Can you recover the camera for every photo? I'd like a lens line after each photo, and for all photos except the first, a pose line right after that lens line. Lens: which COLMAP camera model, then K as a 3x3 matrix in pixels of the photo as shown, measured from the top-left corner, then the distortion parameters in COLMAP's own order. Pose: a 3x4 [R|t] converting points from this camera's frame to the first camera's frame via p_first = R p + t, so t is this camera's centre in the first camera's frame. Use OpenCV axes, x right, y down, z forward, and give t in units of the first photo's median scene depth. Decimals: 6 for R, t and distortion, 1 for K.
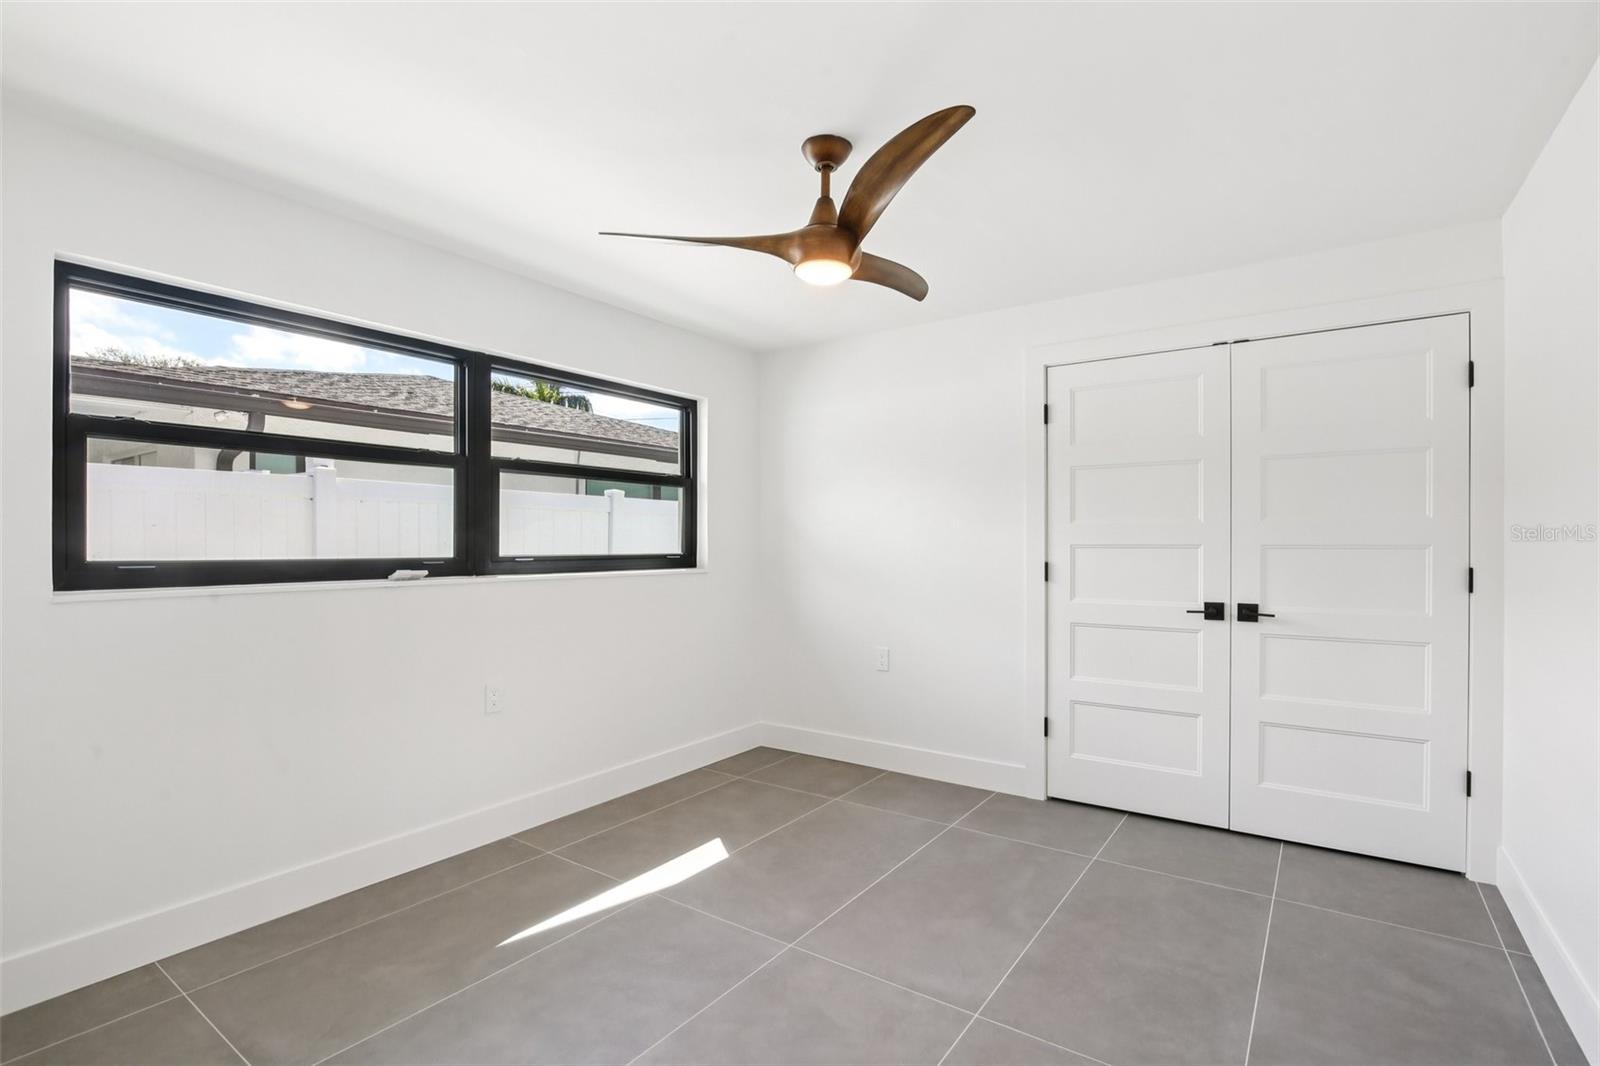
lens RADIAL K [[747.9, 0, 794.8], [0, 747.9, 538.6], [0, 0, 1]] dist [-0.032941, 0.007365]
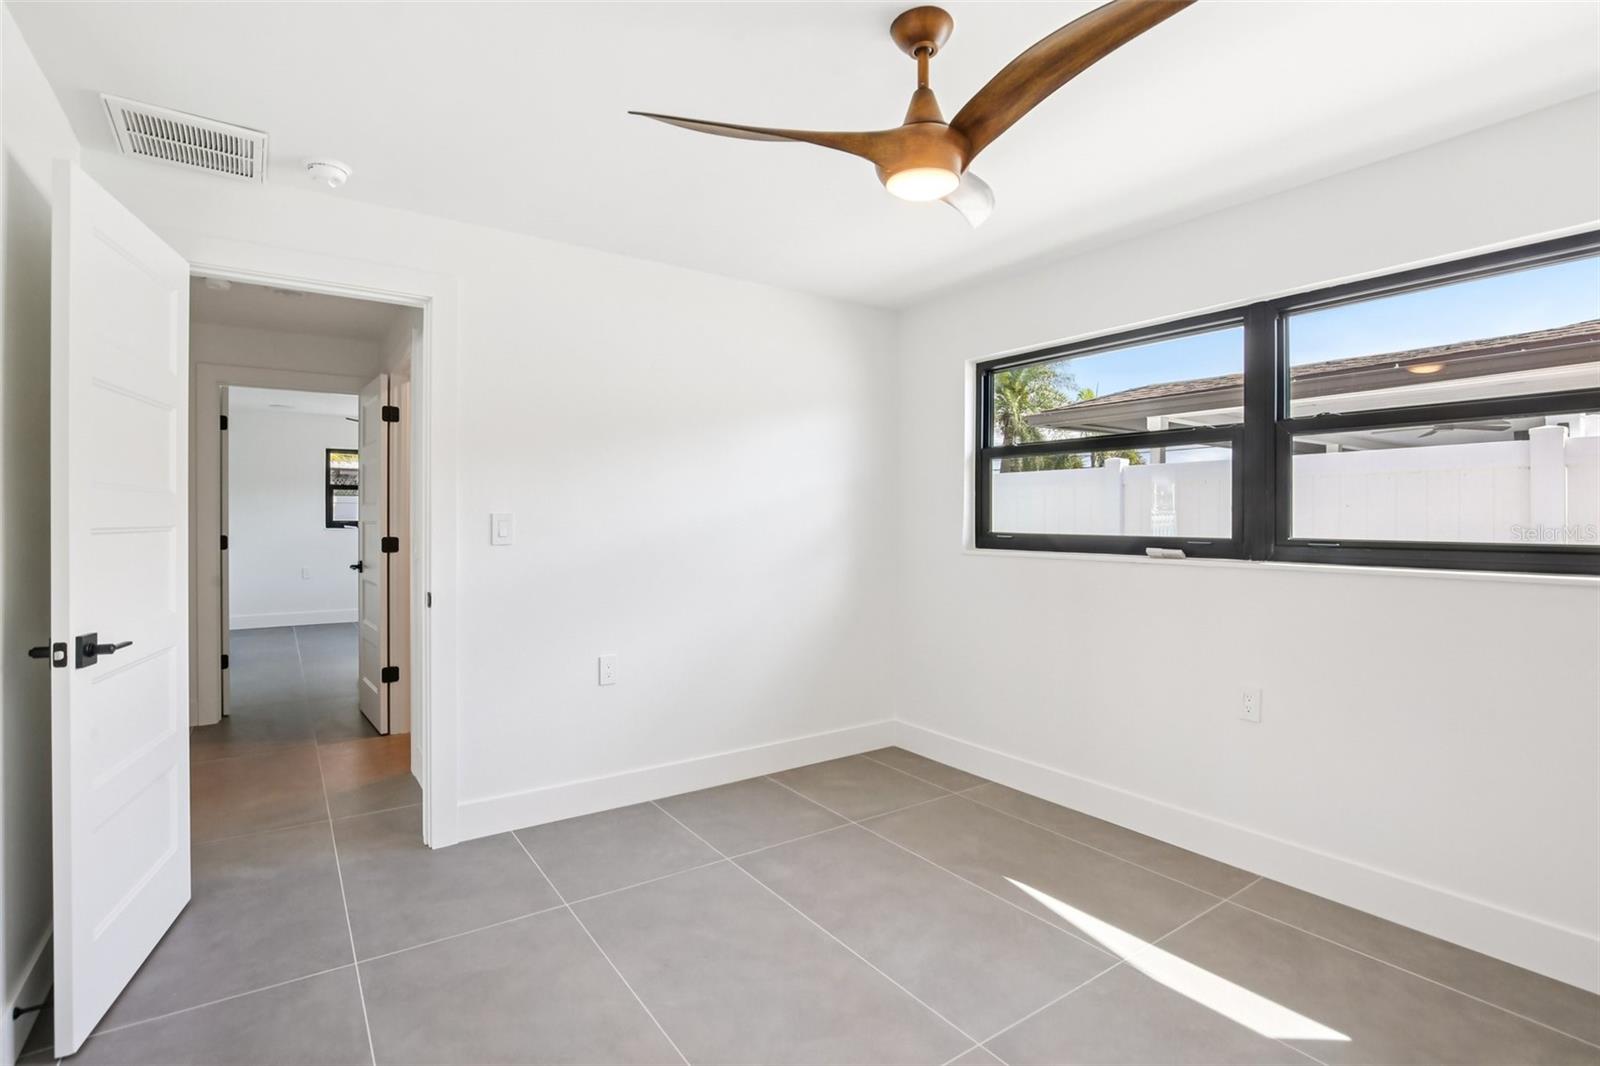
lens RADIAL K [[760.8, 0, 804.4], [0, 760.8, 520.0], [0, 0, 1]] dist [-0.035807, 0.007187]
pose [[-0.327756, -0.001389, -0.944761, 0.625973], [-0.000051, 0.999999, -0.001453, 0.004239], [0.944762, -0.000428, -0.327756, 0.860430]]
